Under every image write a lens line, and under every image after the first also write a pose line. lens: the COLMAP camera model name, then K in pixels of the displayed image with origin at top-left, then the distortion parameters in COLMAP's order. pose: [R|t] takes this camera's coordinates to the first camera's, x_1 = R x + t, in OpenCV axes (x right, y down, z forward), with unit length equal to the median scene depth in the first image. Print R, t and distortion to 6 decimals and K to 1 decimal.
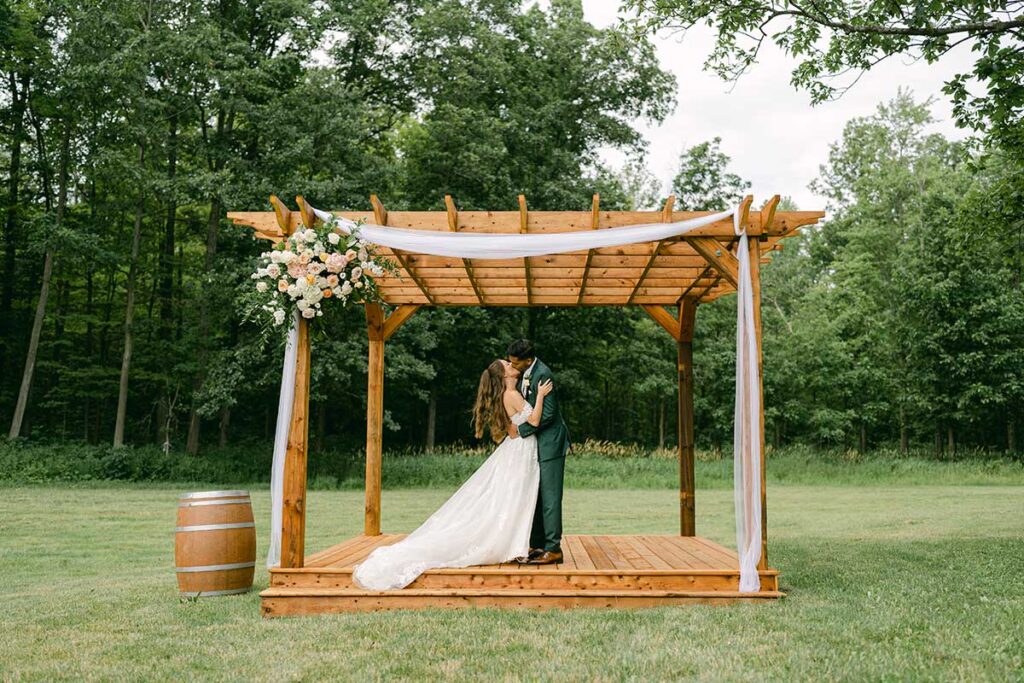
lens RADIAL K [[958.3, 0, 533.1], [0, 958.3, 363.8], [0, 0, 1]] dist [0.005841, 0.000000]
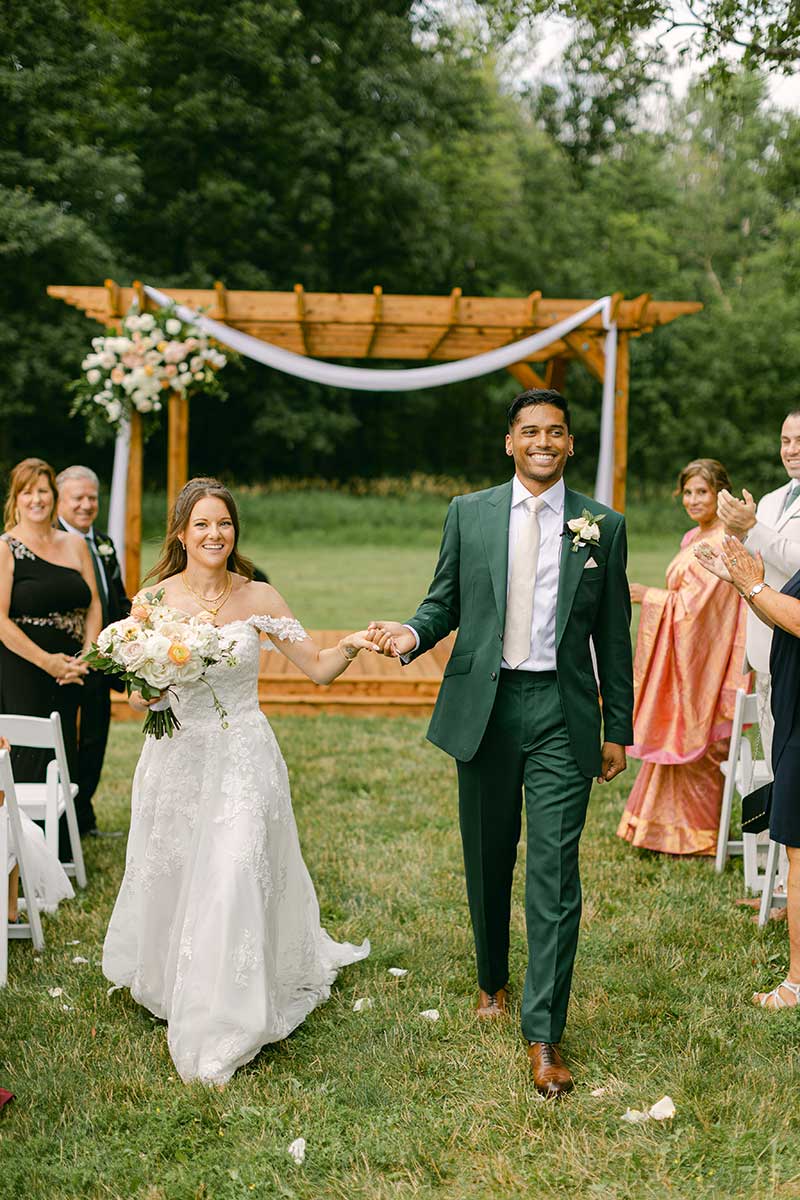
lens RADIAL K [[1657.4, 0, 399.6], [0, 1657.4, 603.0], [0, 0, 1]] dist [0.043390, 0.000000]
pose [[0.998336, 0.014056, 0.055925, -0.074447], [-0.023848, 0.983651, 0.178498, -0.157567], [-0.052502, -0.179535, 0.982350, -0.629874]]
